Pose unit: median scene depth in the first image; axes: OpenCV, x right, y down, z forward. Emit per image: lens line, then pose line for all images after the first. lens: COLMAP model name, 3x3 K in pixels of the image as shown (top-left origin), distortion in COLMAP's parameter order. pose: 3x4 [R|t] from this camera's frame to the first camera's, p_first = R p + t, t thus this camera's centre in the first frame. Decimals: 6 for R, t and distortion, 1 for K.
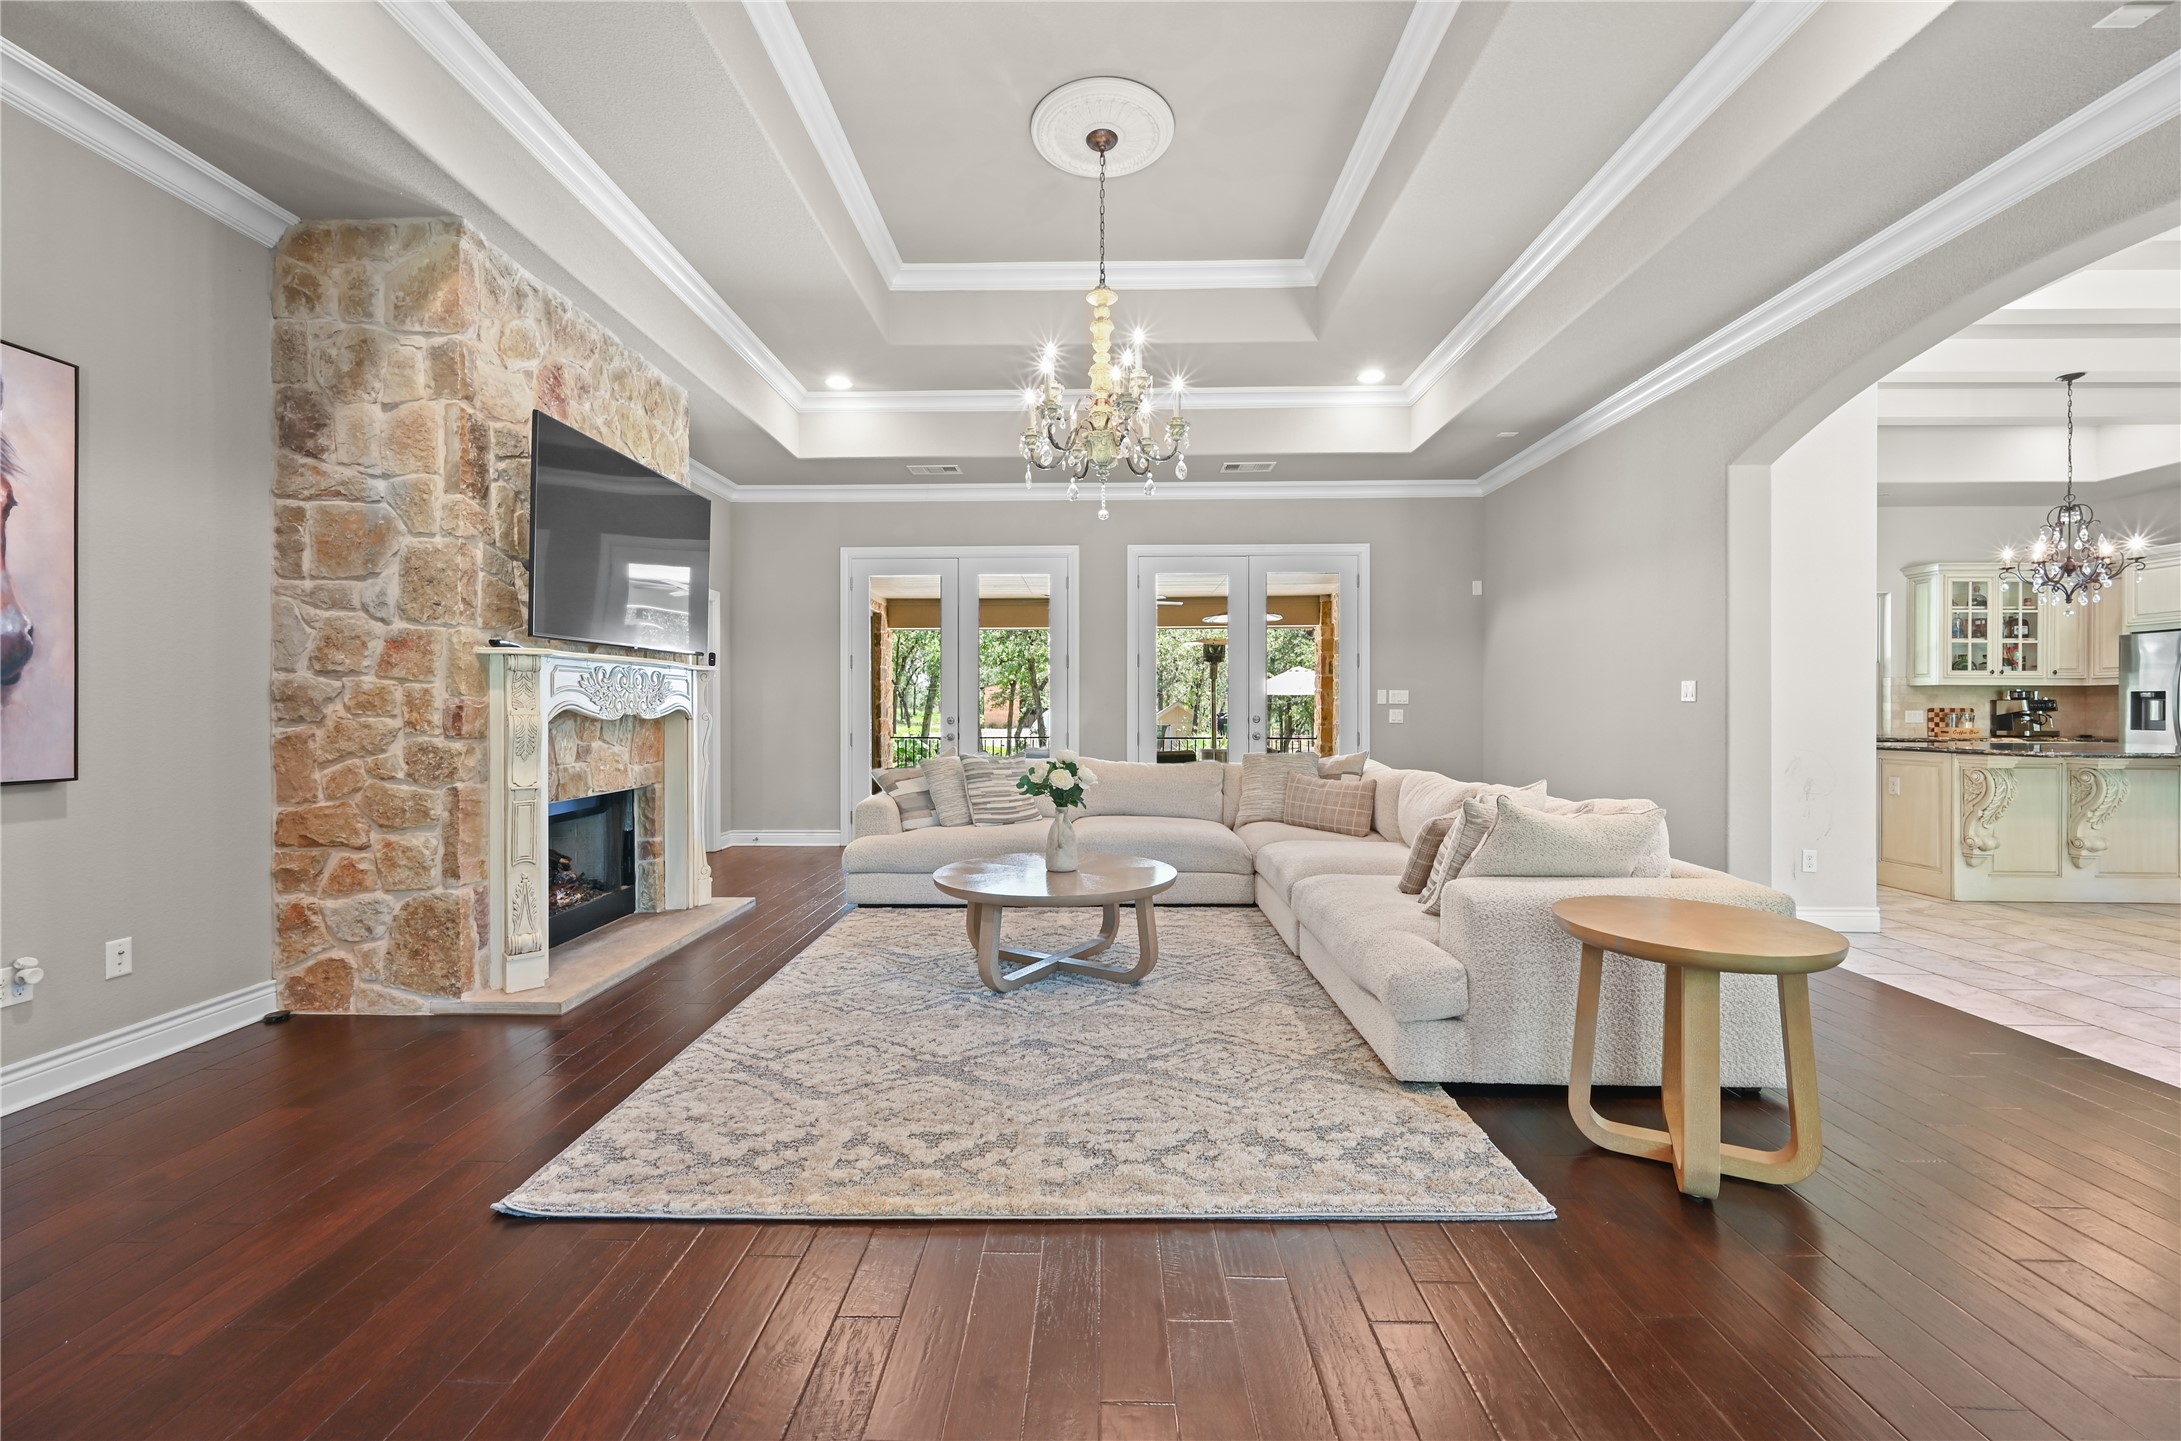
lens RADIAL K [[856.0, 0, 1083.6], [0, 856.0, 712.8], [0, 0, 1]] dist [0.001154, 0.000526]
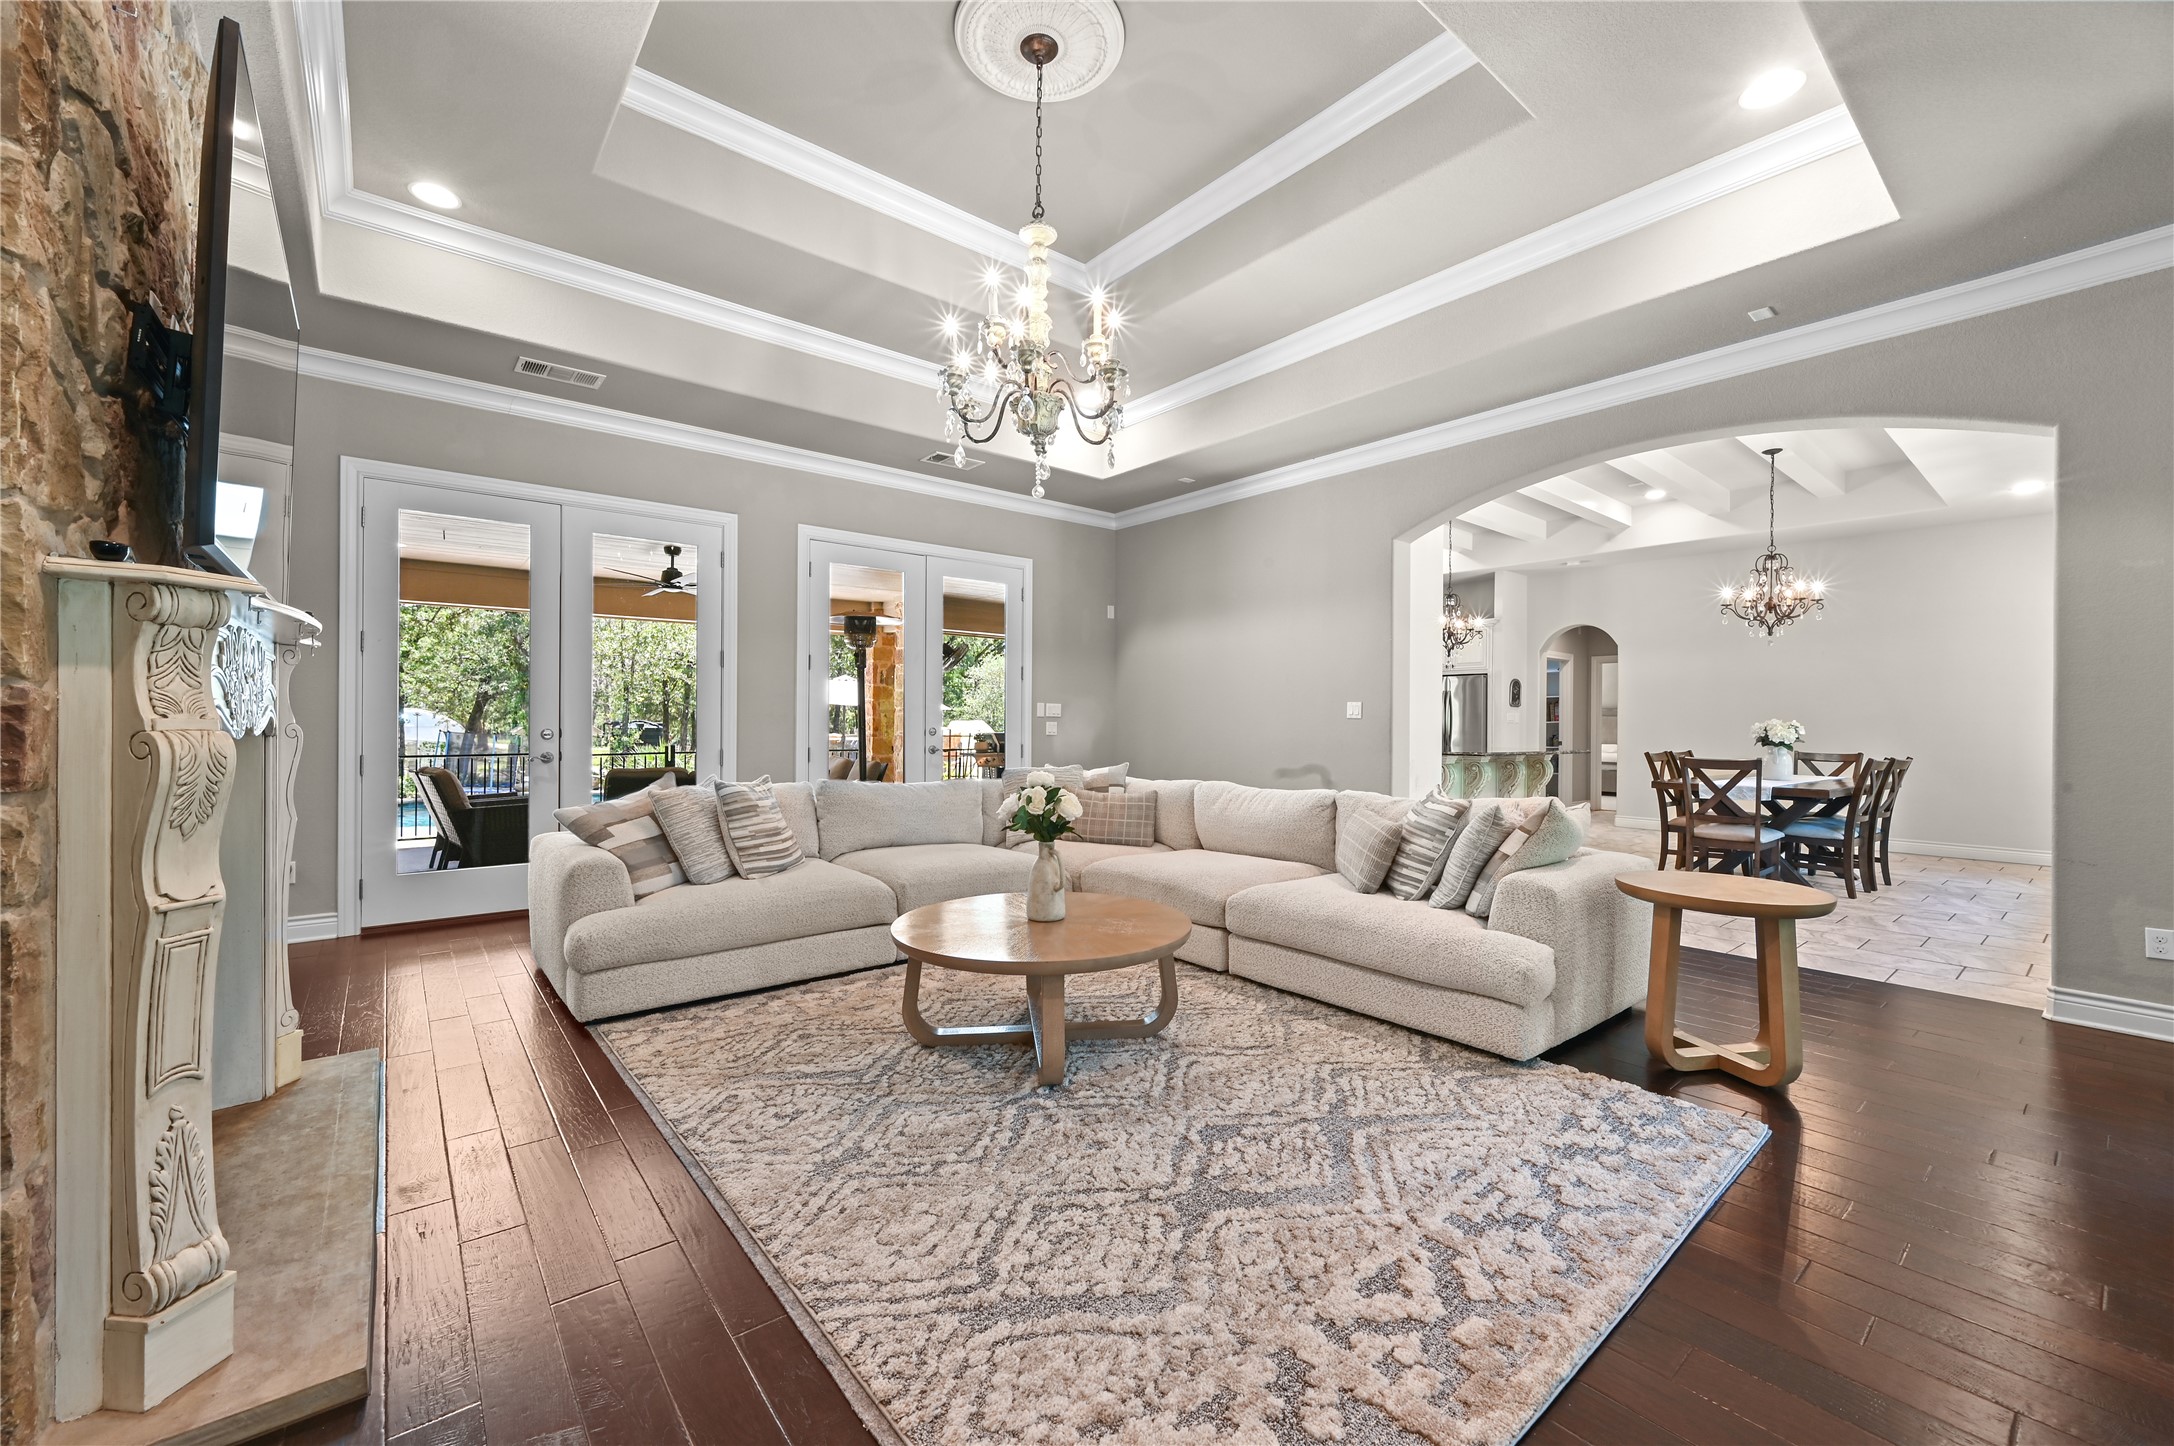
lens RADIAL K [[853.3, 0, 1082.8], [0, 853.3, 722.3], [0, 0, 1]] dist [0.001154, 0.000526]
pose [[0.763805, 0.006010, 0.645419, -0.594986], [-0.005854, 0.999980, -0.002384, -0.002631], [-0.645420, -0.001957, 0.763825, 0.398943]]
